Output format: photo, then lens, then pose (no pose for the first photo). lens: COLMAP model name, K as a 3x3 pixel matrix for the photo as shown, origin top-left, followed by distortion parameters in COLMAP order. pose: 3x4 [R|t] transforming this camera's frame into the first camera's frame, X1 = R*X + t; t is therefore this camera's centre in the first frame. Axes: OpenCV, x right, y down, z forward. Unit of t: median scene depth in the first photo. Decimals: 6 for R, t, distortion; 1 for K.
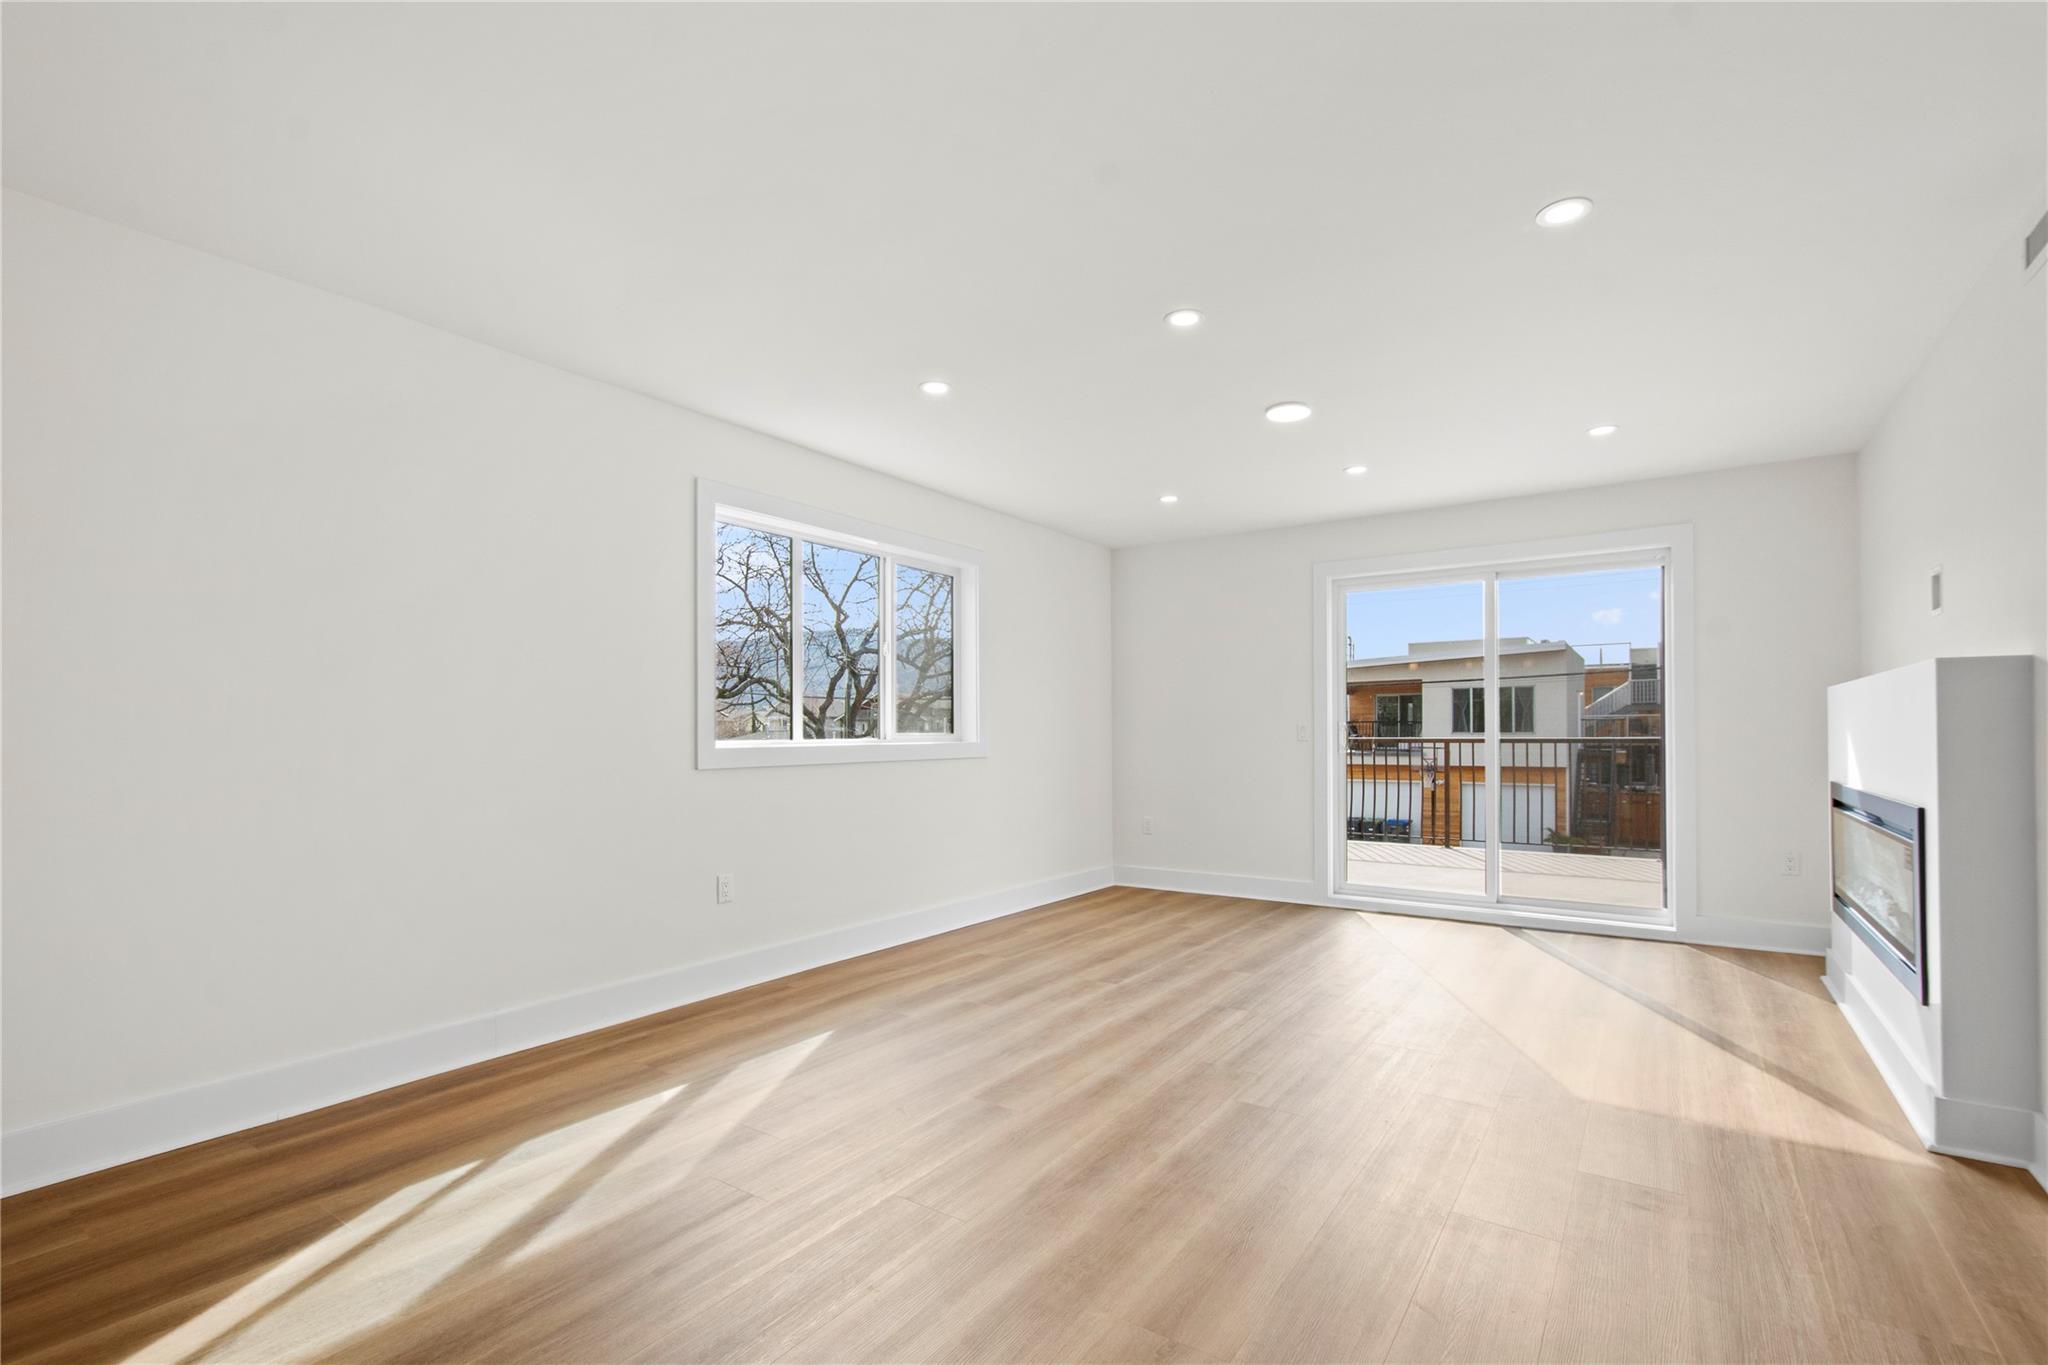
lens RADIAL K [[918.4, 0, 1037.4], [0, 918.4, 729.1], [0, 0, 1]] dist [0.001003, 0.000151]
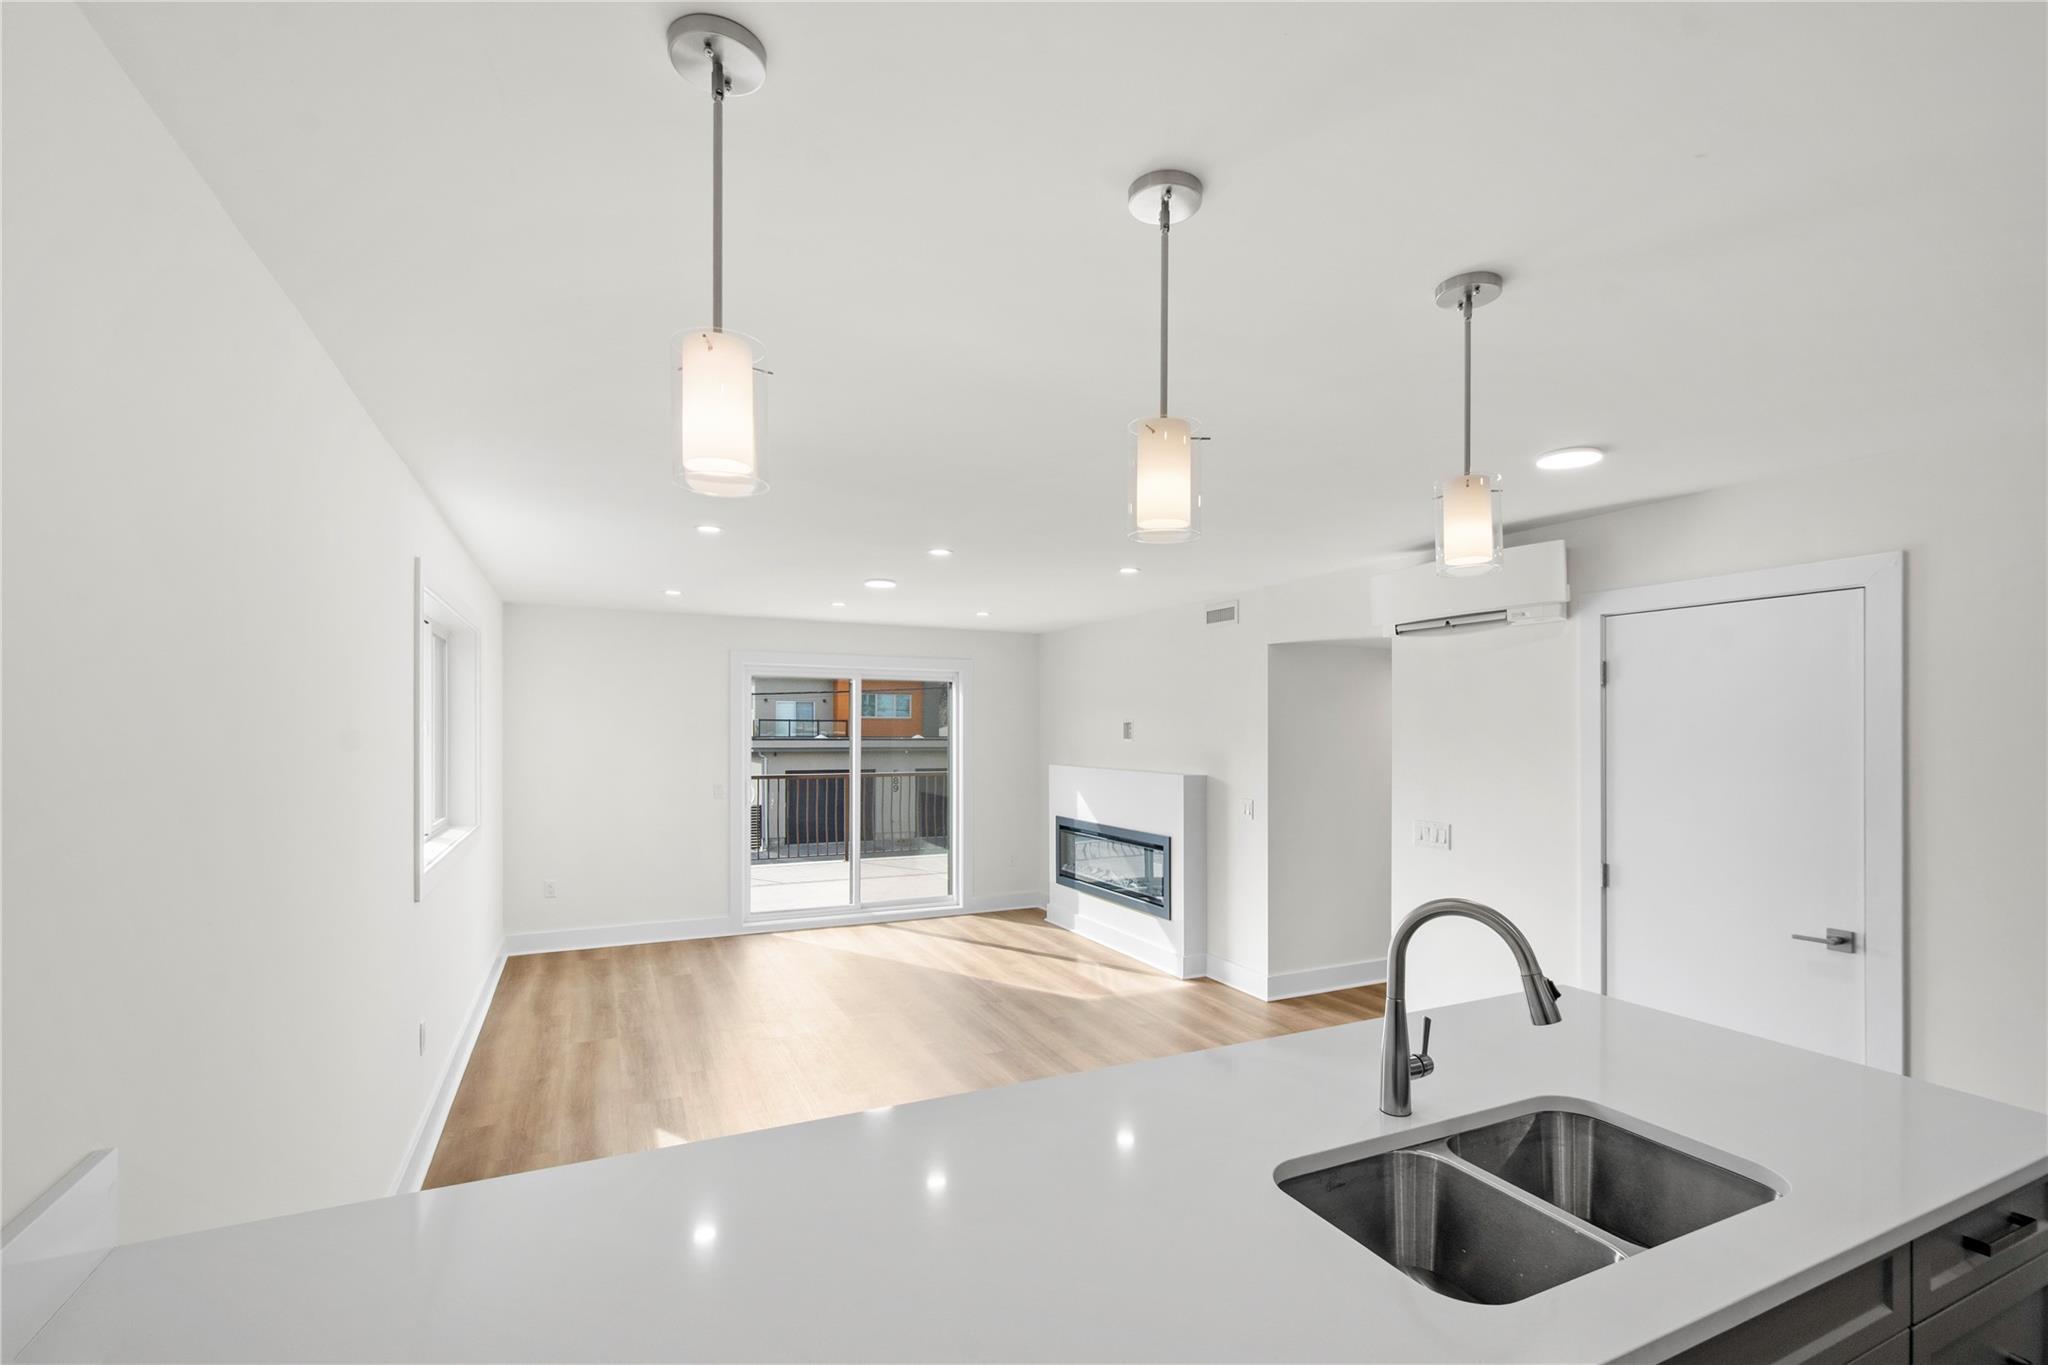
lens RADIAL K [[918.4, 0, 1037.4], [0, 918.4, 729.1], [0, 0, 1]] dist [0.001003, 0.000151]
pose [[0.503936, 0.007507, 0.863708, -0.817148], [-0.009312, 0.999951, -0.003259, -0.118495], [-0.863691, -0.006401, 0.503982, 0.079342]]
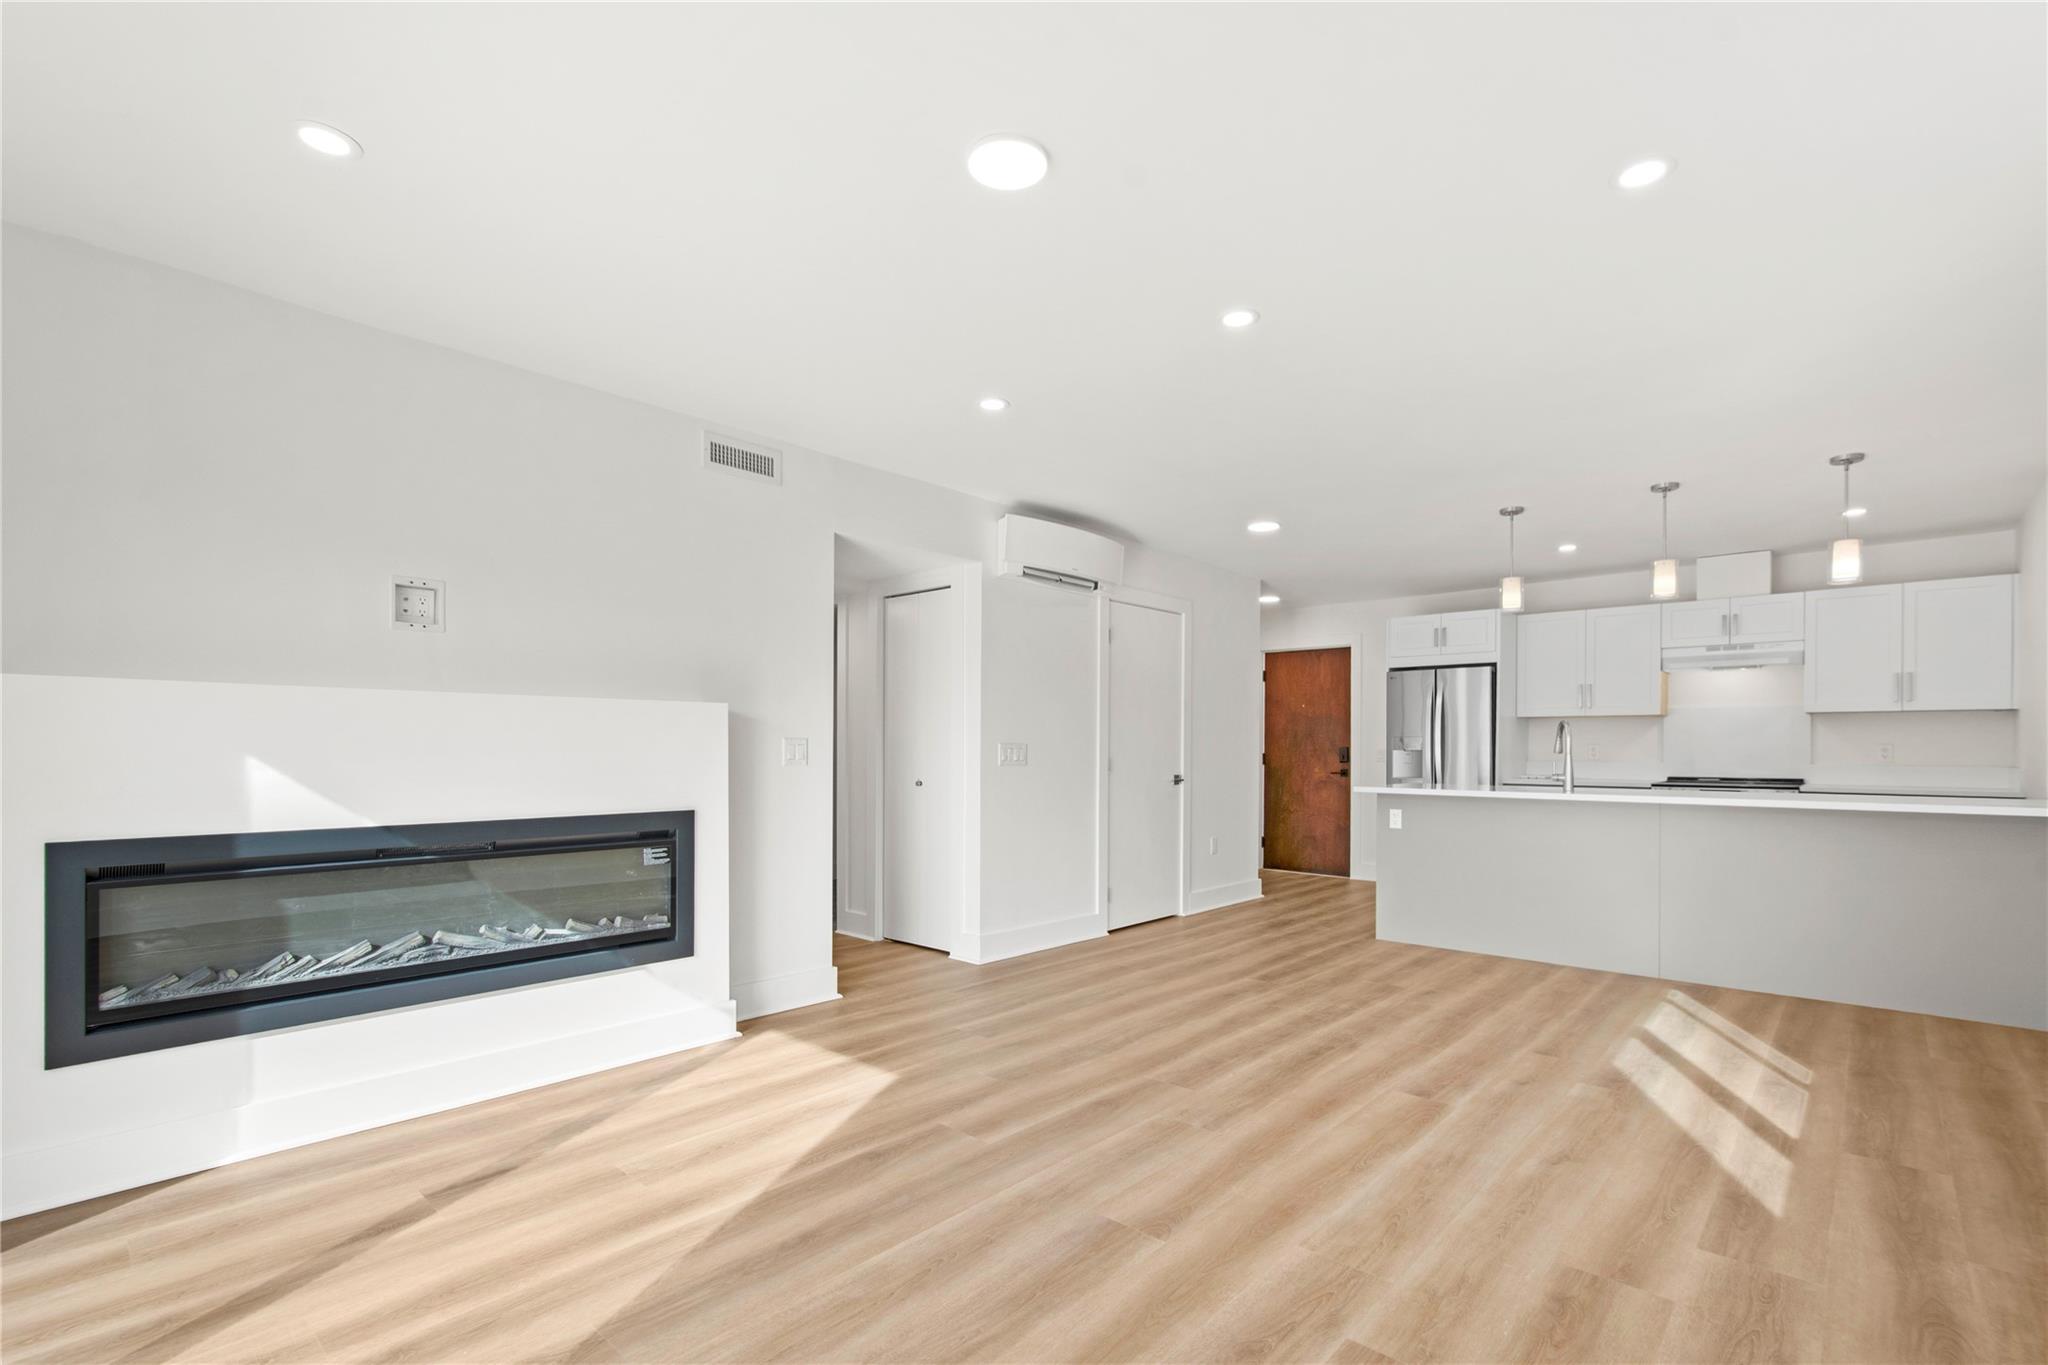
lens RADIAL K [[932.0, 0, 1059.2], [0, 932.0, 749.9], [0, 0, 1]] dist [0.000059, 0.000064]
pose [[-0.992960, 0.005338, 0.118330, 0.175580], [0.004956, 0.999982, -0.003523, 0.001683], [-0.118346, -0.002912, -0.992968, 1.522753]]
